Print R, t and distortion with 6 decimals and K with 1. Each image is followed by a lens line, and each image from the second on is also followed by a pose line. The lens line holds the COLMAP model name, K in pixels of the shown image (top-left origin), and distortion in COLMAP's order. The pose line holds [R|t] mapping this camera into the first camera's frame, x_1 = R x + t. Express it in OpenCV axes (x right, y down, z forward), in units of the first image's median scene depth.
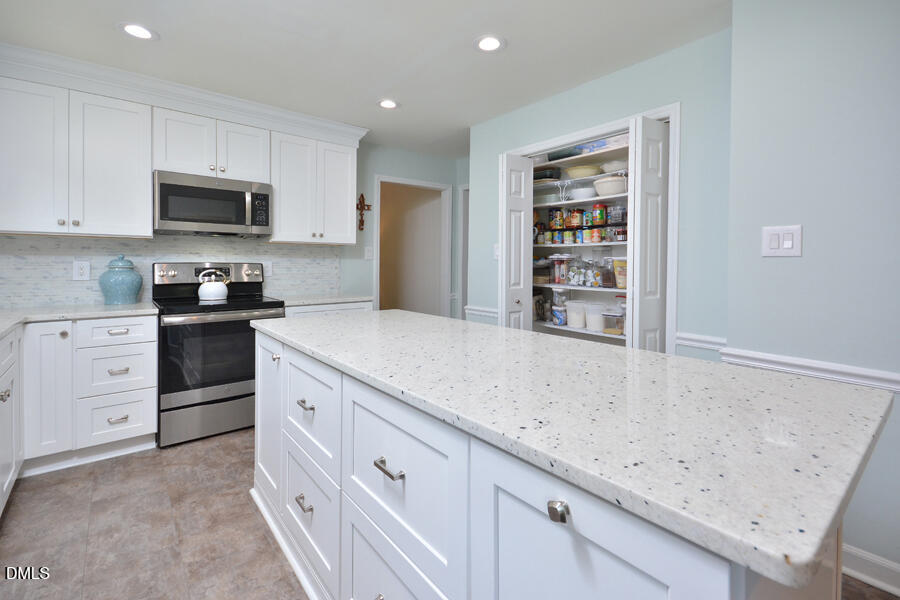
lens RADIAL K [[406.7, 0, 447.7], [0, 406.7, 268.6], [0, 0, 1]] dist [0.008305, 0.000306]
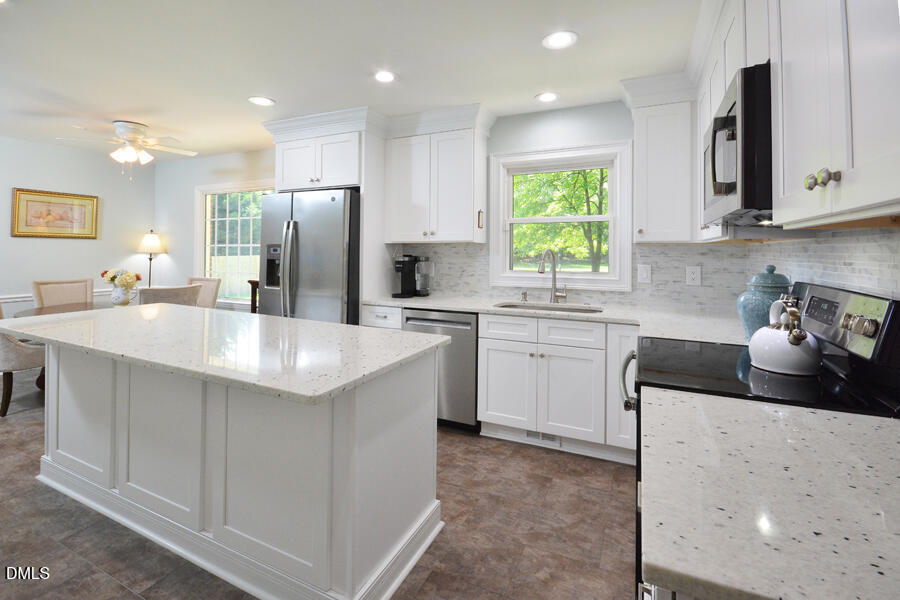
lens RADIAL K [[426.9, 0, 448.4], [0, 426.9, 244.1], [0, 0, 1]] dist [0.001248, 0.000325]
pose [[-0.901412, -0.024098, -0.432292, -0.049885], [-0.024495, 0.999689, -0.004651, -0.052164], [0.432270, 0.006397, -0.901722, 1.383807]]
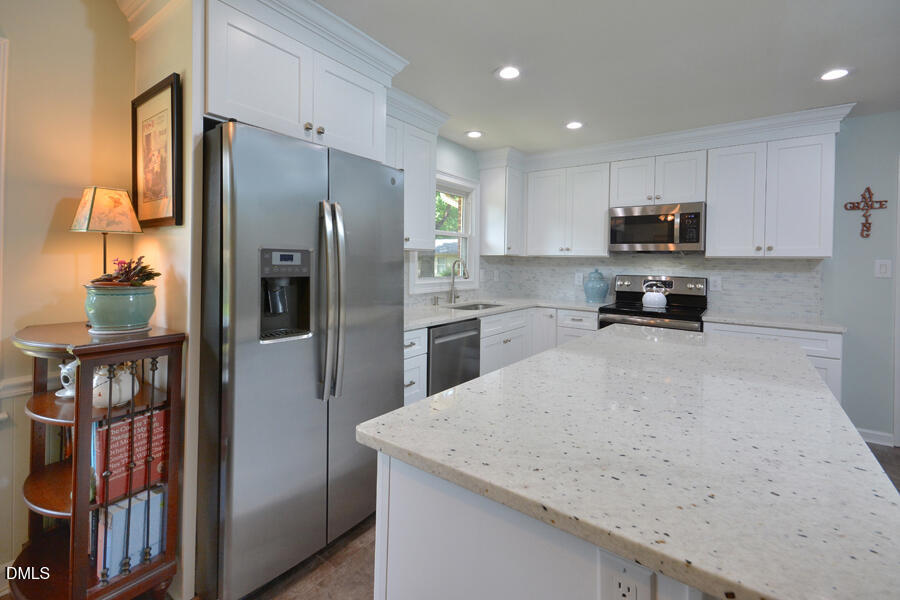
lens RADIAL K [[404.6, 0, 451.0], [0, 404.6, 262.6], [0, 0, 1]] dist [0.021760, -0.000094]
pose [[0.259737, -0.001729, -0.965678, 0.452257], [-0.032725, 0.999408, -0.010592, -0.023567], [0.965125, 0.034353, 0.259527, 0.129162]]
